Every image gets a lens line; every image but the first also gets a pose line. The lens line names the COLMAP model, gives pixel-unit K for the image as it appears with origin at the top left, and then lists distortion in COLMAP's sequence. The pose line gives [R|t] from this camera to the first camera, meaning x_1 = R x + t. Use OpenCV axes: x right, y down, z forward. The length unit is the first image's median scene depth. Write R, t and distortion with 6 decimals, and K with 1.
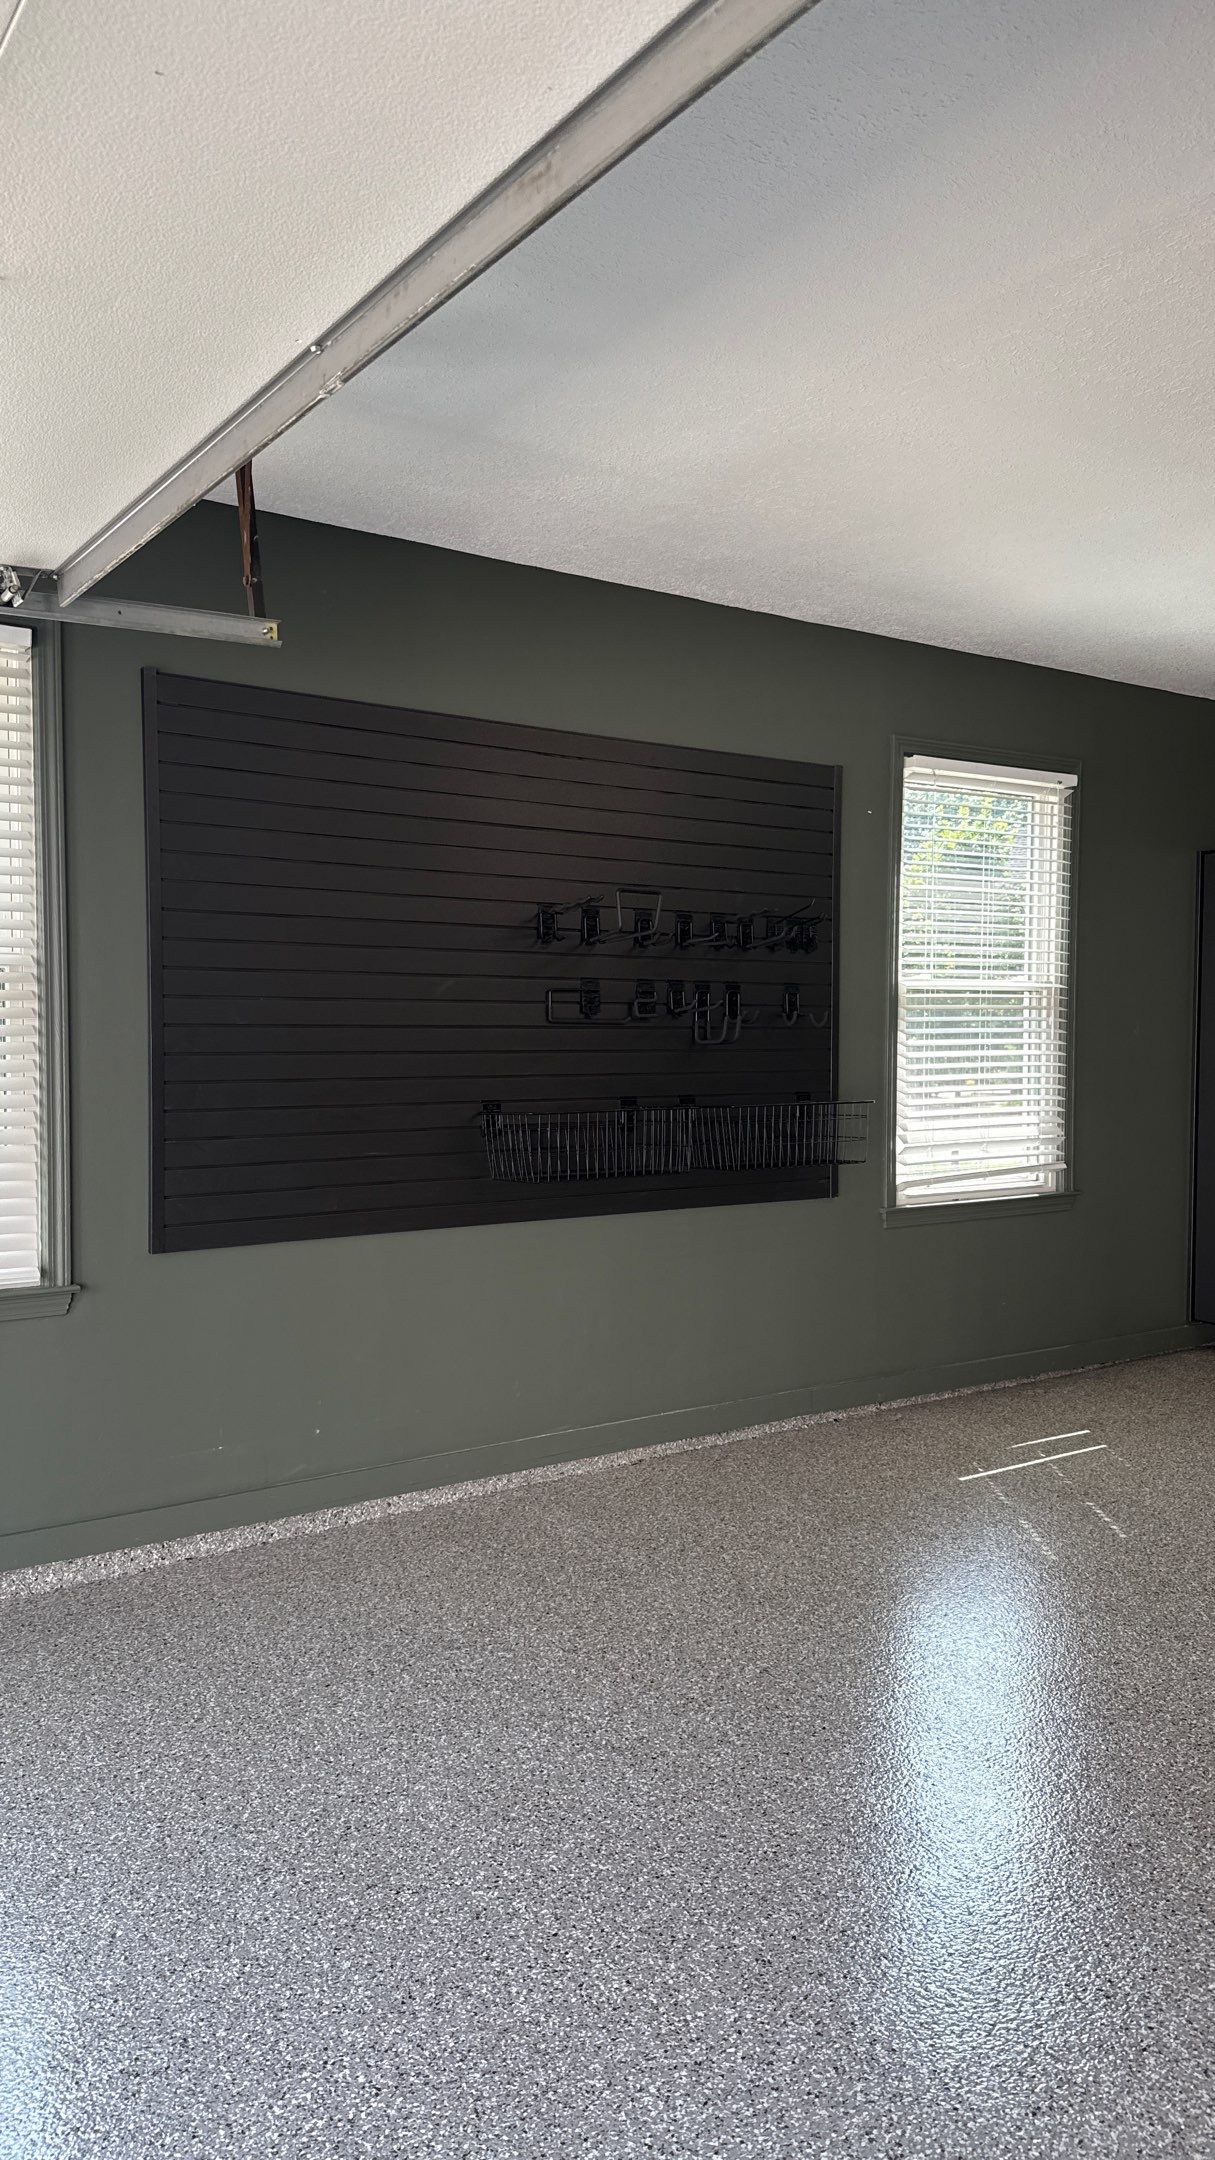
lens RADIAL K [[1571.0, 0, 607.5], [0, 1571.0, 1080.0], [0, 0, 1]] dist [0.084686, -0.009266]
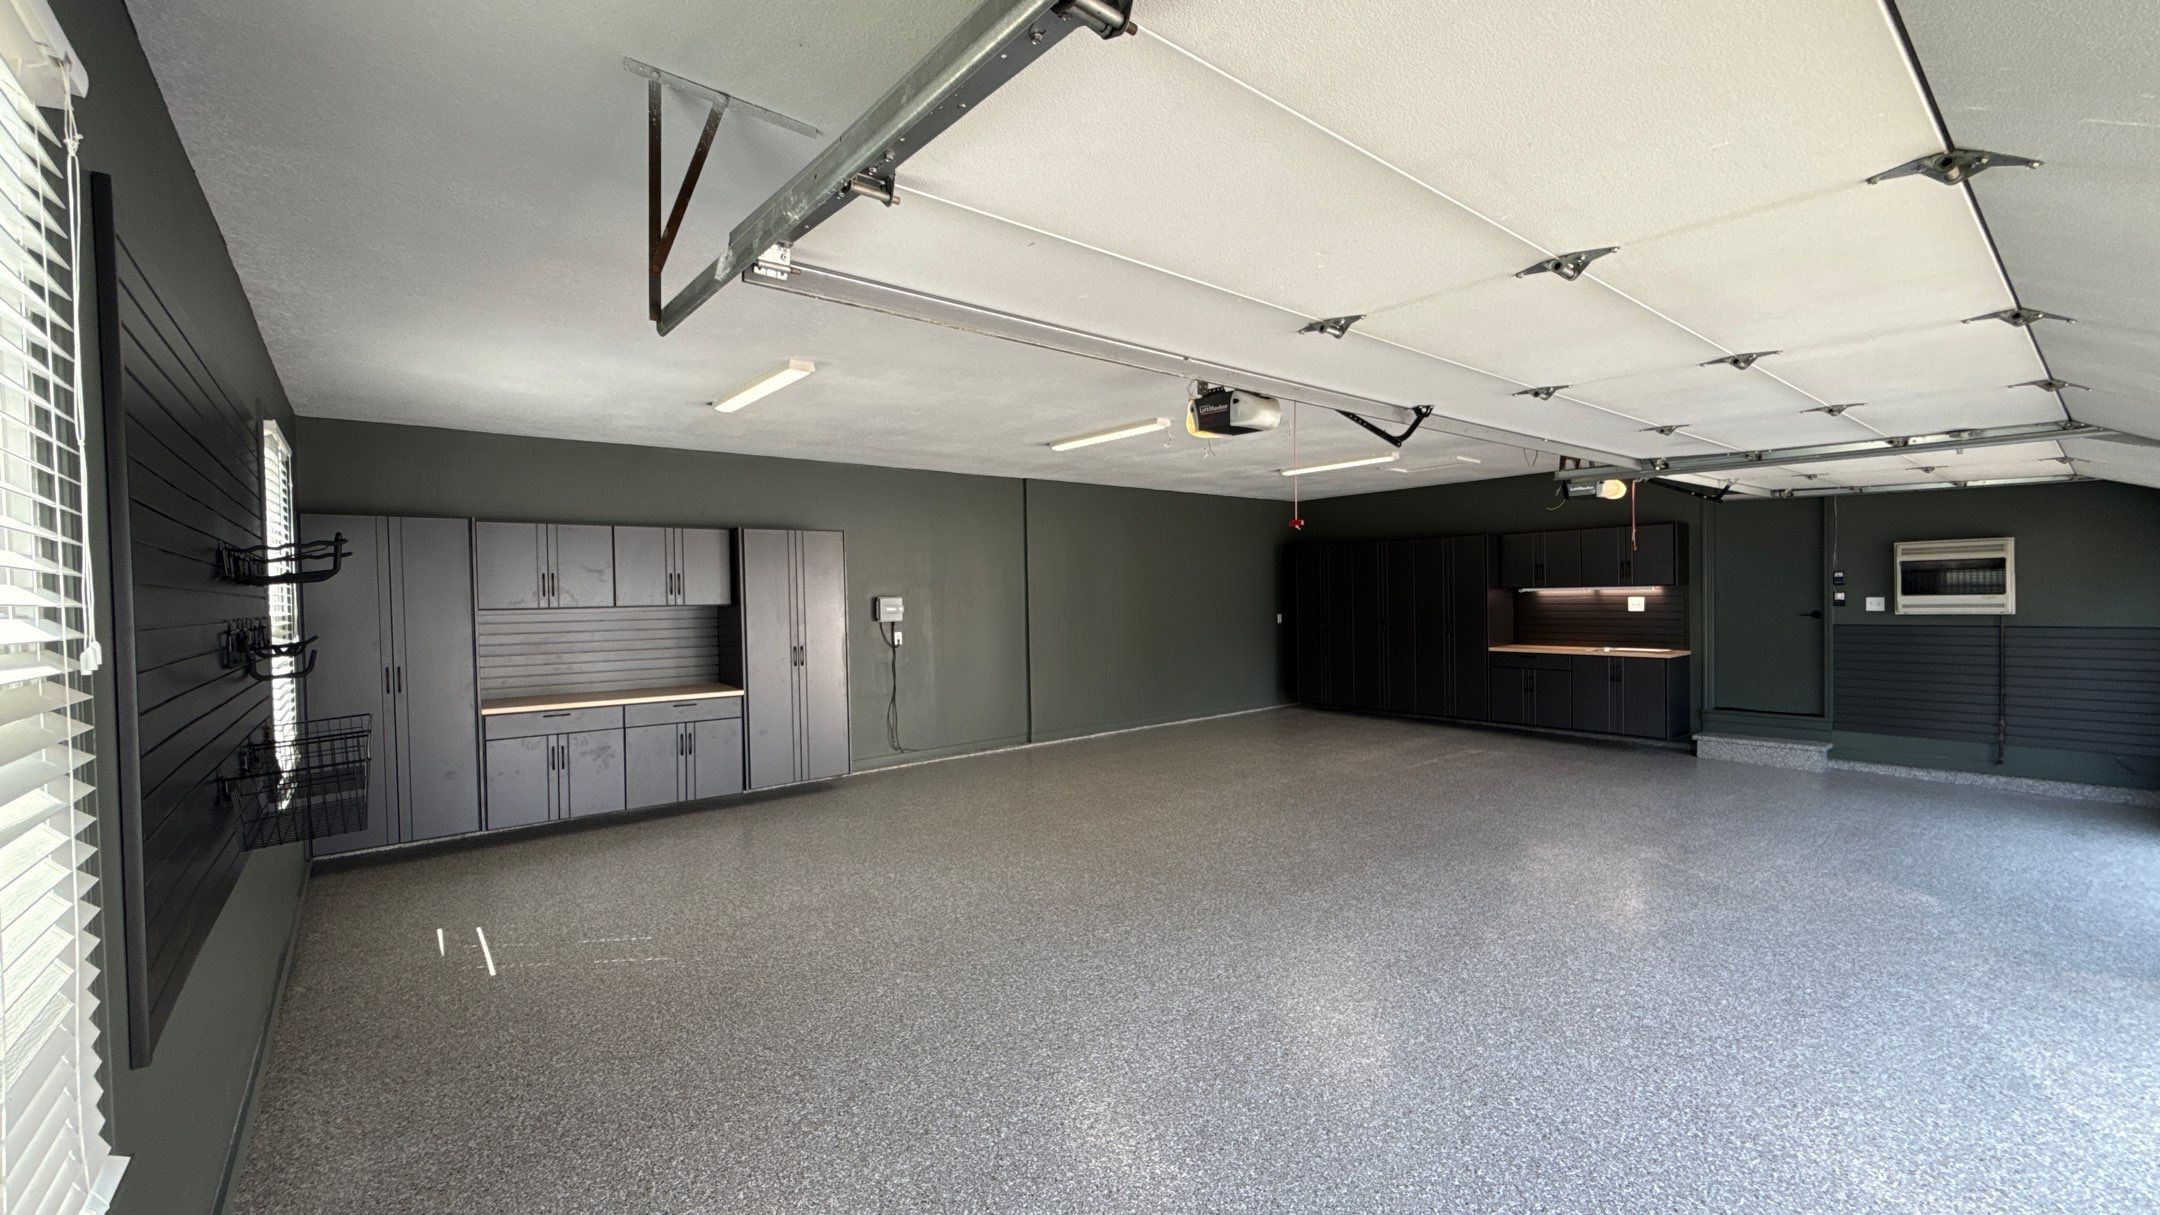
lens RADIAL K [[862.6, 0, 1080.0], [0, 862.6, 611.1], [0, 0, 1]] dist [-0.002278, 0.001622]
pose [[-0.074230, -0.026092, 0.996900, -0.479461], [0.059118, 0.997784, 0.030517, -0.047926], [-0.995487, 0.061200, -0.072523, 0.456938]]
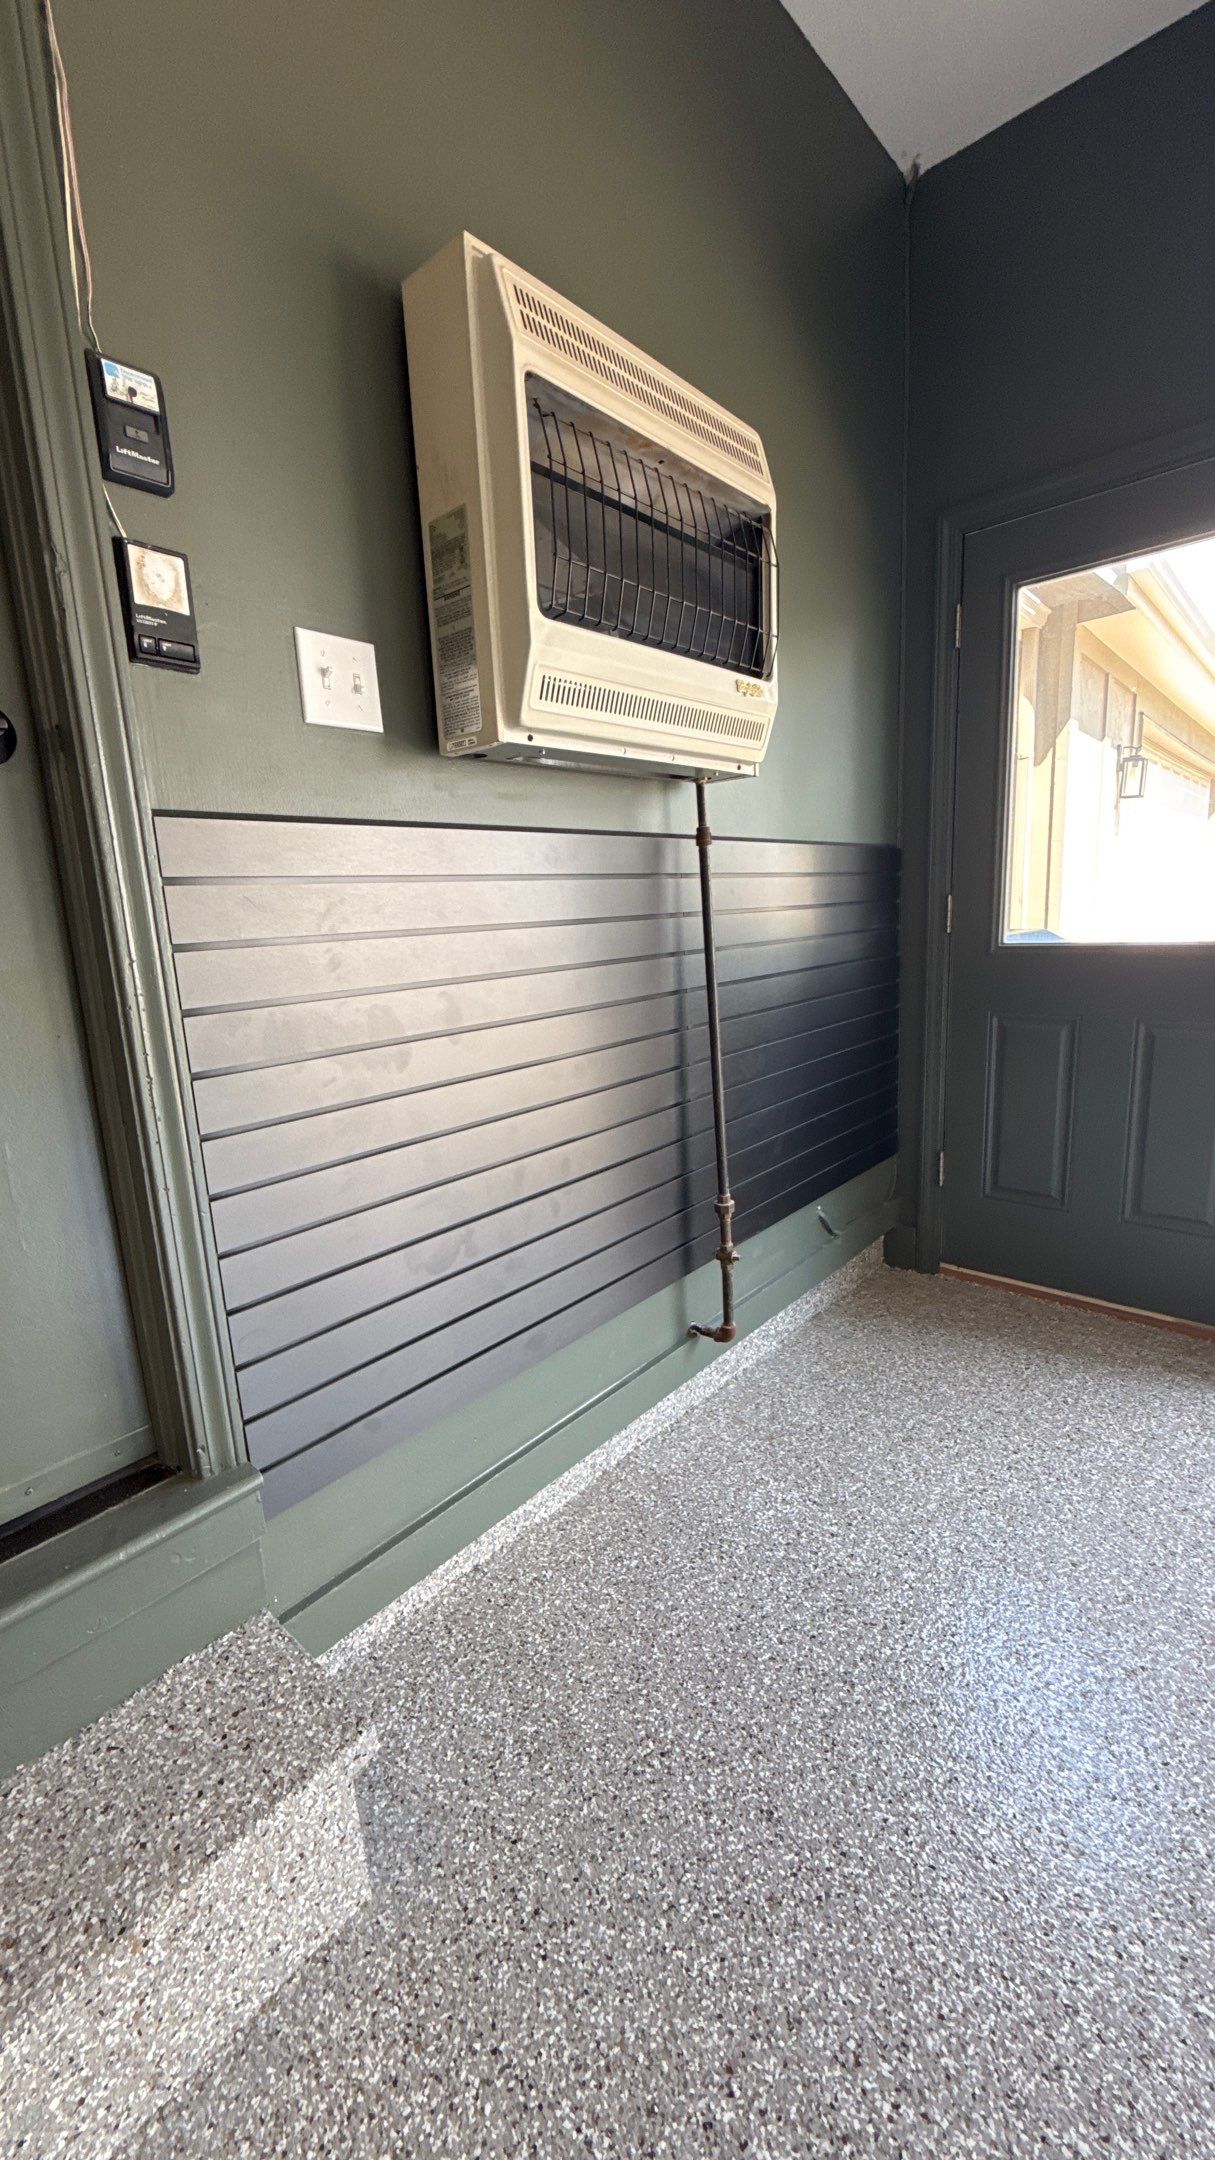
lens RADIAL K [[862.6, 0, 604.2], [0, 862.6, 1080.6], [0, 0, 1]] dist [-0.002278, 0.001622]
pose [[-0.971037, 0.084199, -0.223600, 0.674971], [0.031546, 0.972836, 0.229337, 0.093285], [0.236836, 0.215641, -0.947316, -0.562710]]
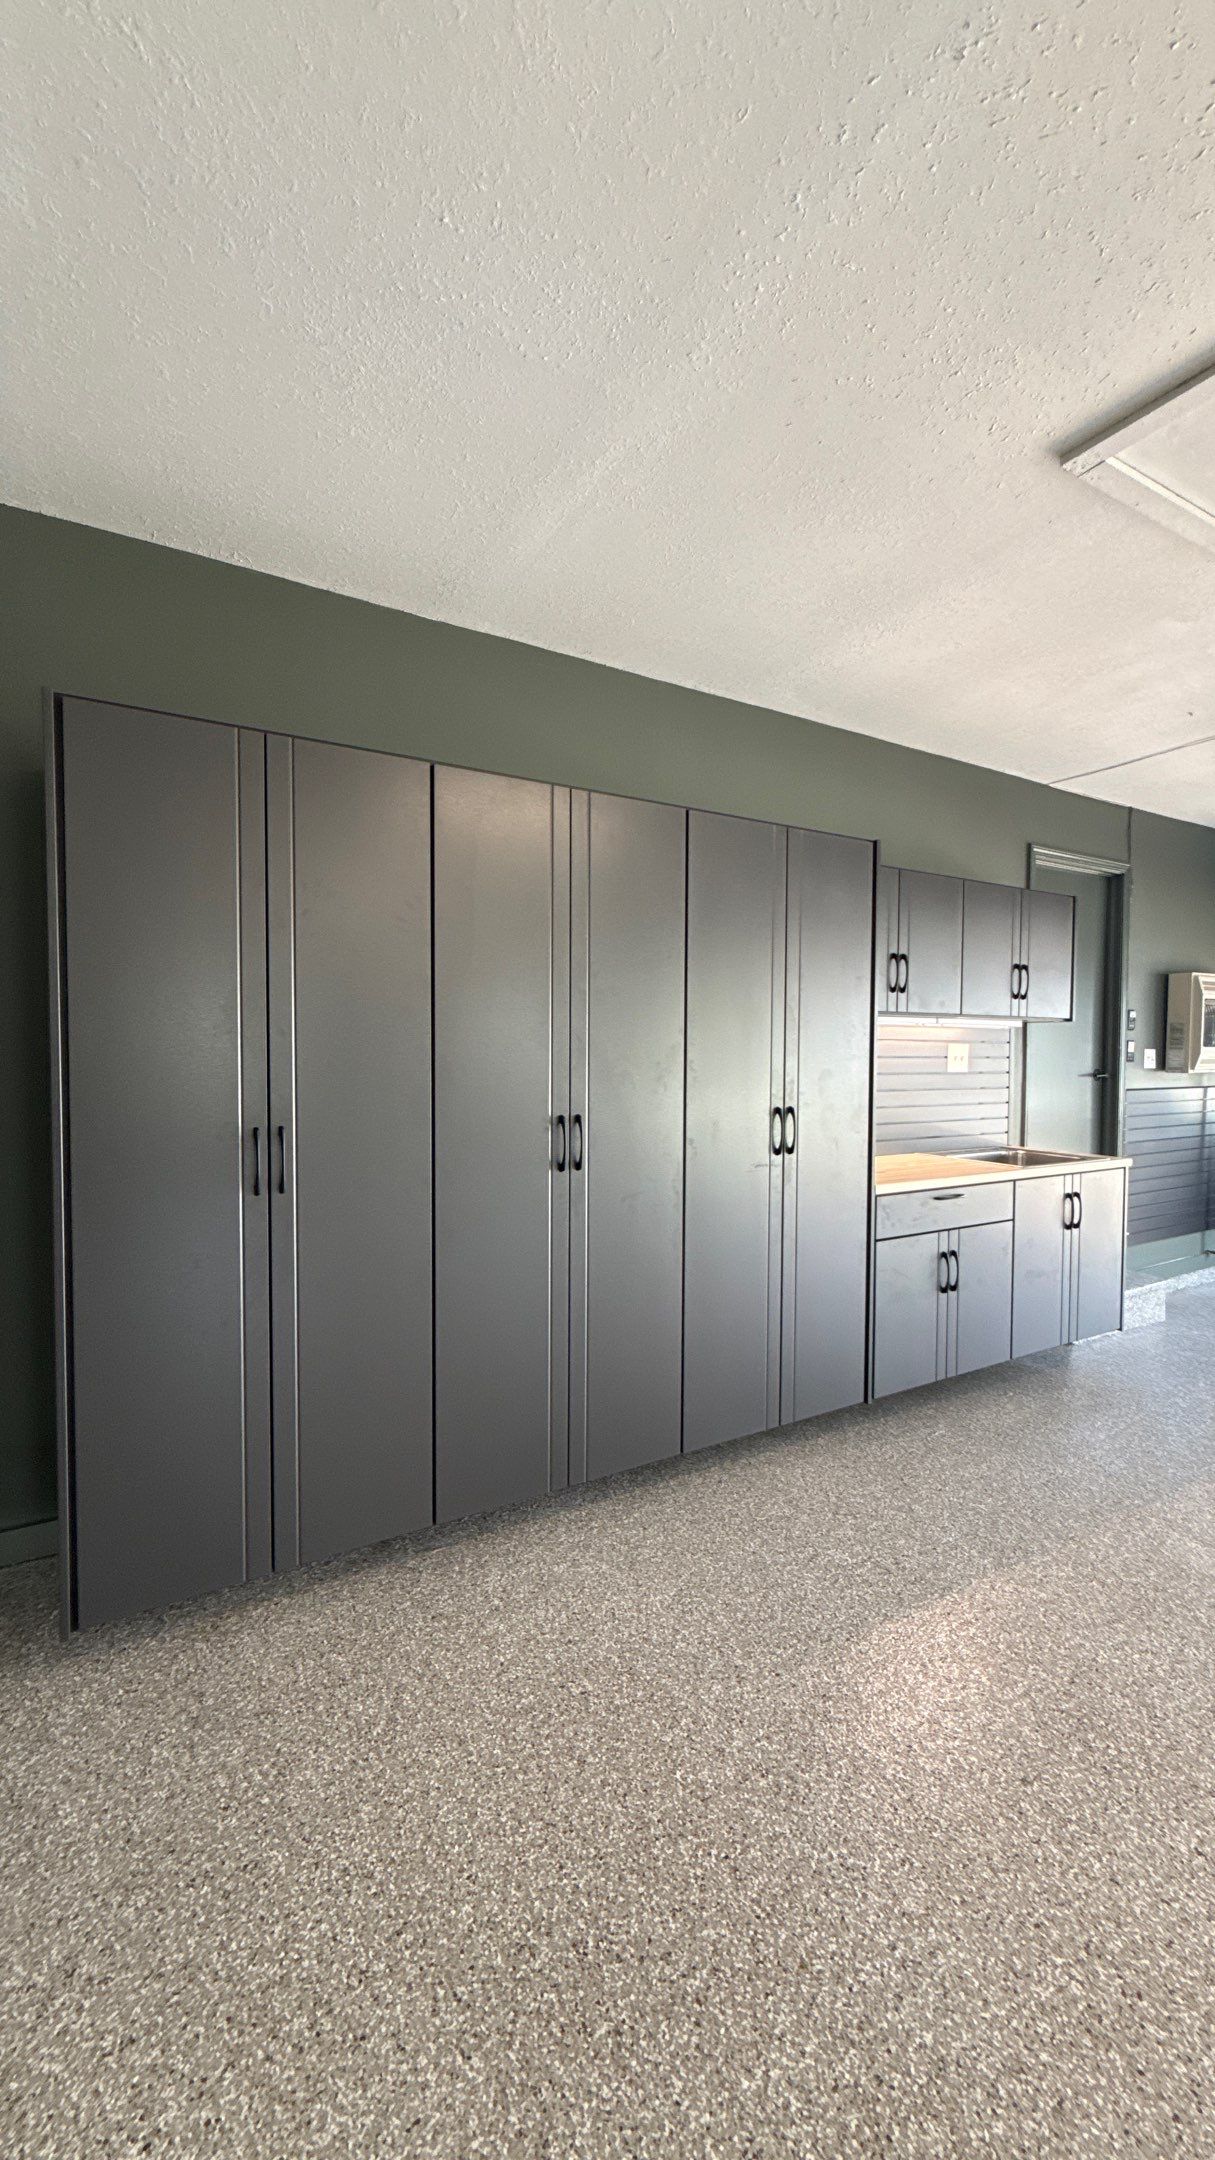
lens RADIAL K [[862.6, 0, 604.2], [0, 862.6, 1080.6], [0, 0, 1]] dist [-0.002278, 0.001622]
pose [[-0.997192, -0.018119, 0.072667, 1.171317], [-0.012326, 0.996767, 0.079389, 0.007361], [-0.073871, 0.078270, -0.994192, 0.132342]]
